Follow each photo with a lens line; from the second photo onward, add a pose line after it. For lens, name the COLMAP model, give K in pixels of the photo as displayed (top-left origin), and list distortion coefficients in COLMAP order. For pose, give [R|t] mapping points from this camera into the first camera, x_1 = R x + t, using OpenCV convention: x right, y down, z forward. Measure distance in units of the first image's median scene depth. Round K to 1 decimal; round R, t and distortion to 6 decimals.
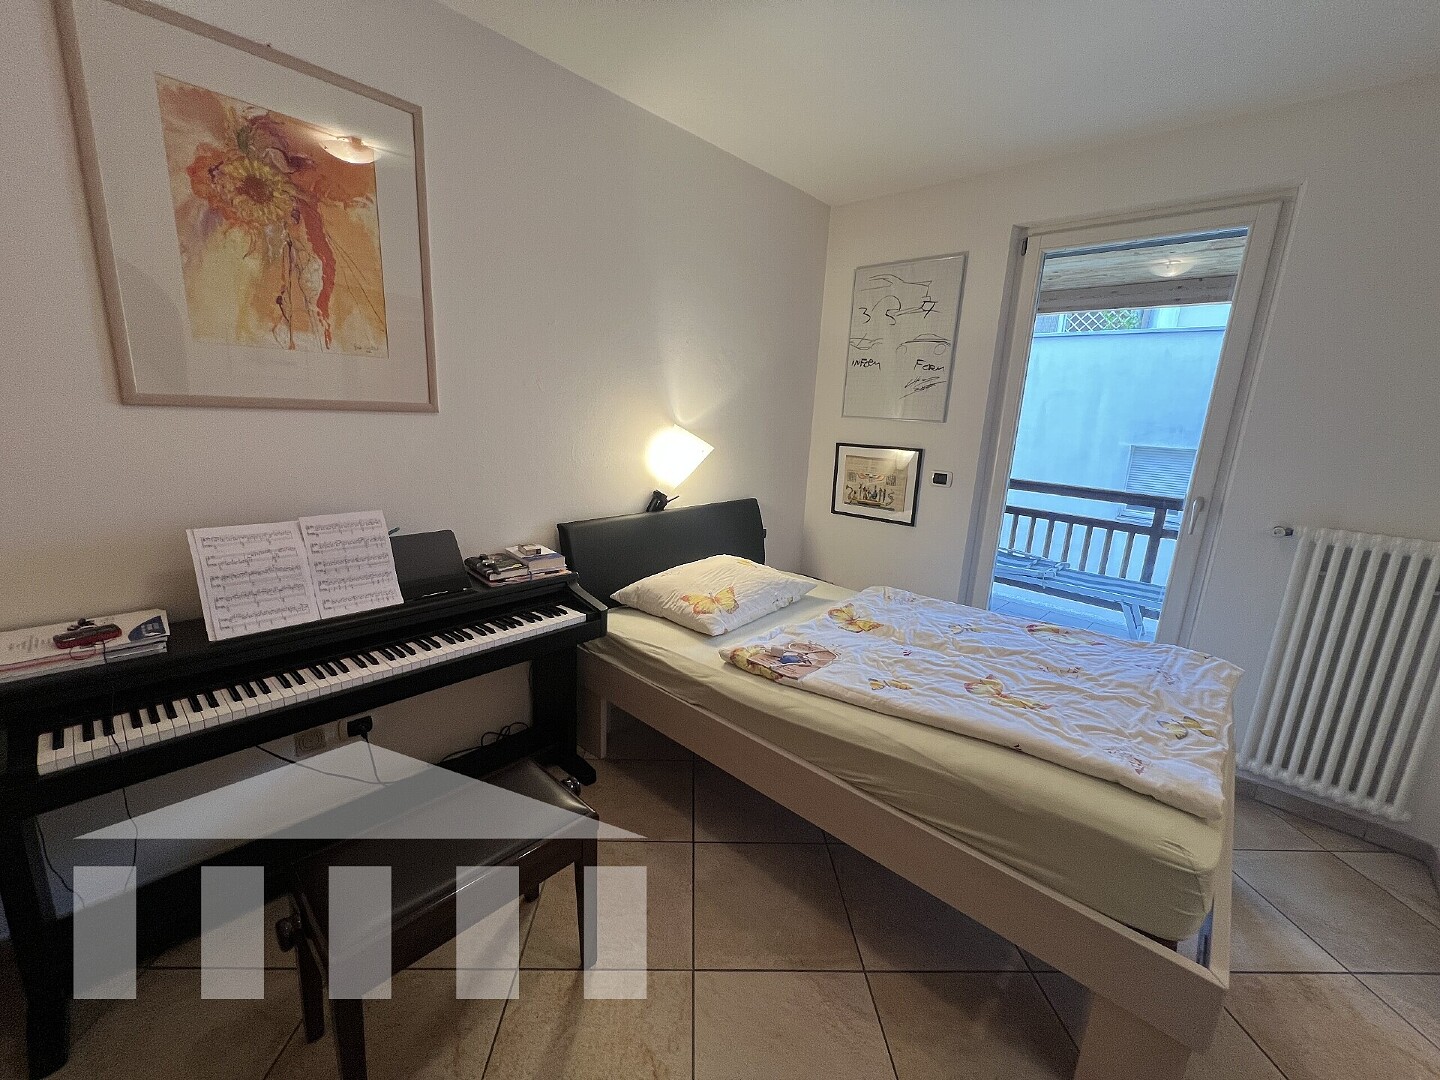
lens RADIAL K [[577.1, 0, 716.2], [0, 577.1, 533.6], [0, 0, 1]] dist [-0.000870, 0.000522]
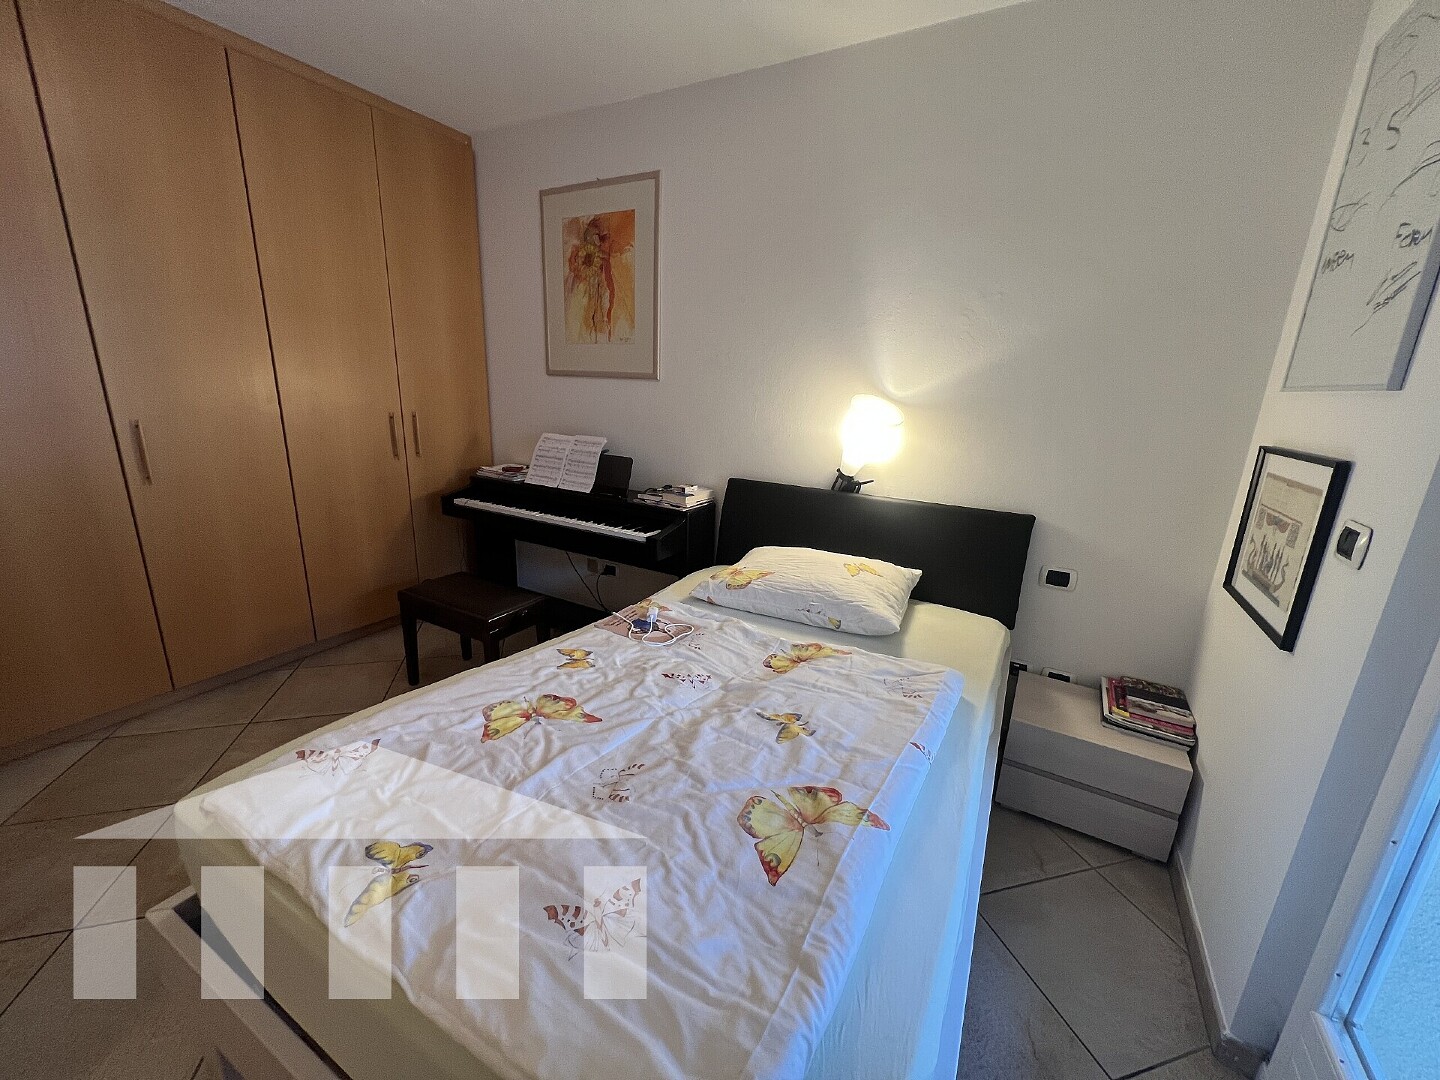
lens RADIAL K [[577.1, 0, 716.2], [0, 577.1, 533.6], [0, 0, 1]] dist [-0.000870, 0.000522]
pose [[0.233601, 0.215474, -0.948157, 1.194470], [-0.233743, 0.958986, 0.160346, -0.123960], [0.943819, 0.184168, 0.274386, 0.957560]]
